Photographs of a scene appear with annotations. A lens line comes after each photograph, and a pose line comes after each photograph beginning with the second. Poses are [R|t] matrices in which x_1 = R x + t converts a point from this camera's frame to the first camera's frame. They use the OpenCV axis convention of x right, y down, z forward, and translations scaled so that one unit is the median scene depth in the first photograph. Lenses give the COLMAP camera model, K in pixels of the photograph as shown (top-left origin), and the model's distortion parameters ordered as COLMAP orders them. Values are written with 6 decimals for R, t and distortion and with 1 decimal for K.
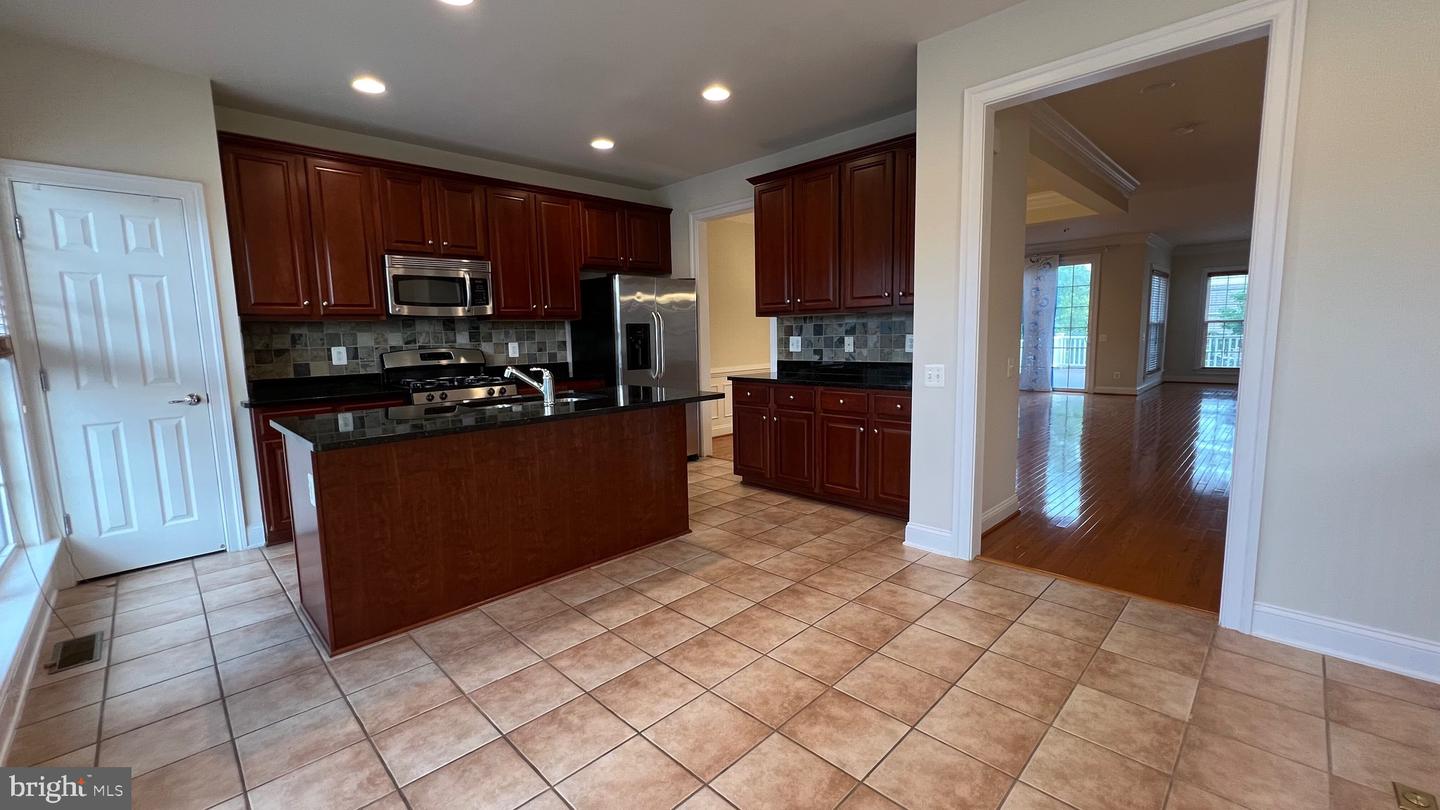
lens RADIAL K [[578.9, 0, 716.2], [0, 578.9, 402.9], [0, 0, 1]] dist [-0.000980, 0.000190]
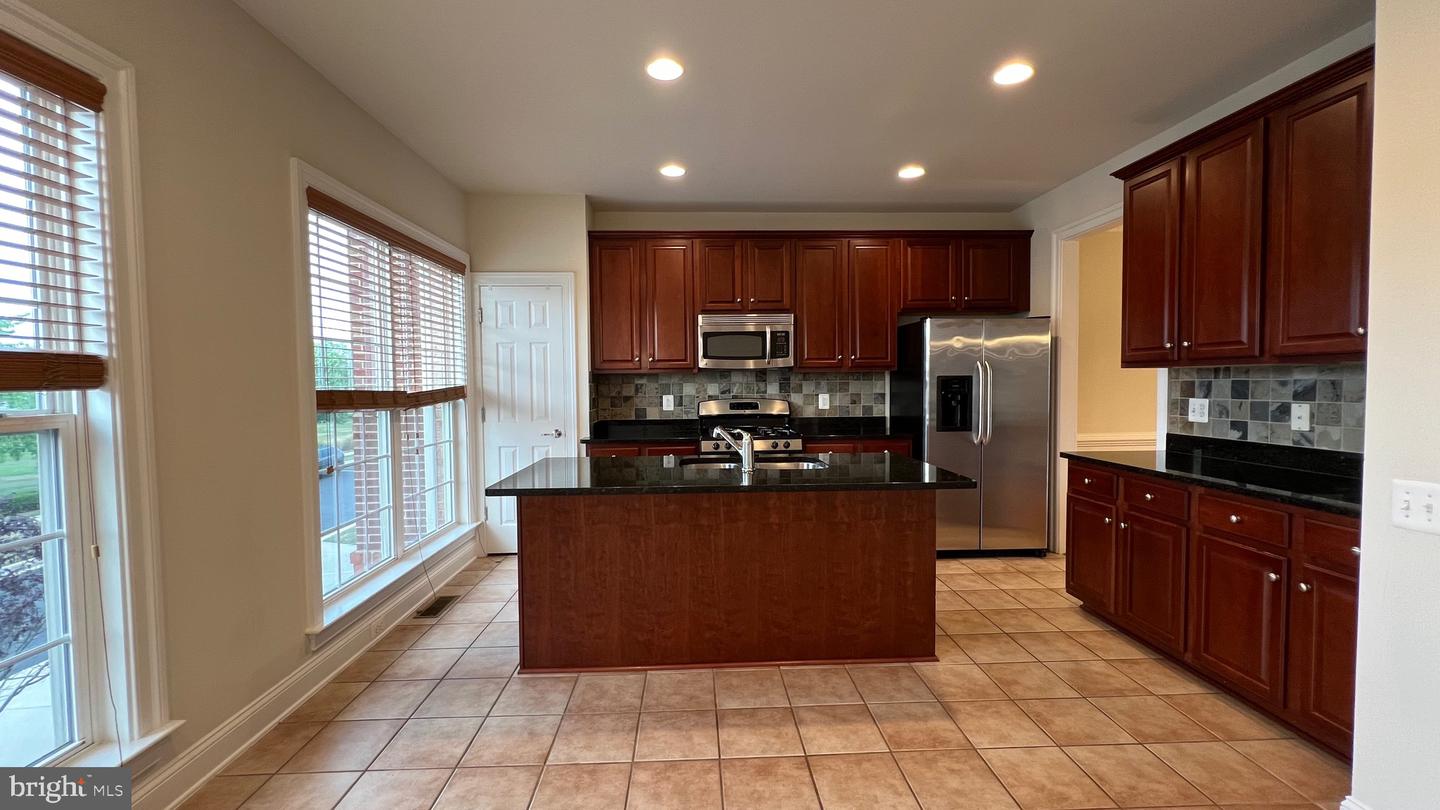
lens RADIAL K [[578.9, 0, 716.2], [0, 578.9, 402.9], [0, 0, 1]] dist [-0.000980, 0.000190]
pose [[0.736572, 0.040366, -0.675154, 0.216243], [-0.087010, 0.995578, -0.035402, -0.050717], [0.670739, 0.084821, 0.736827, 0.216107]]
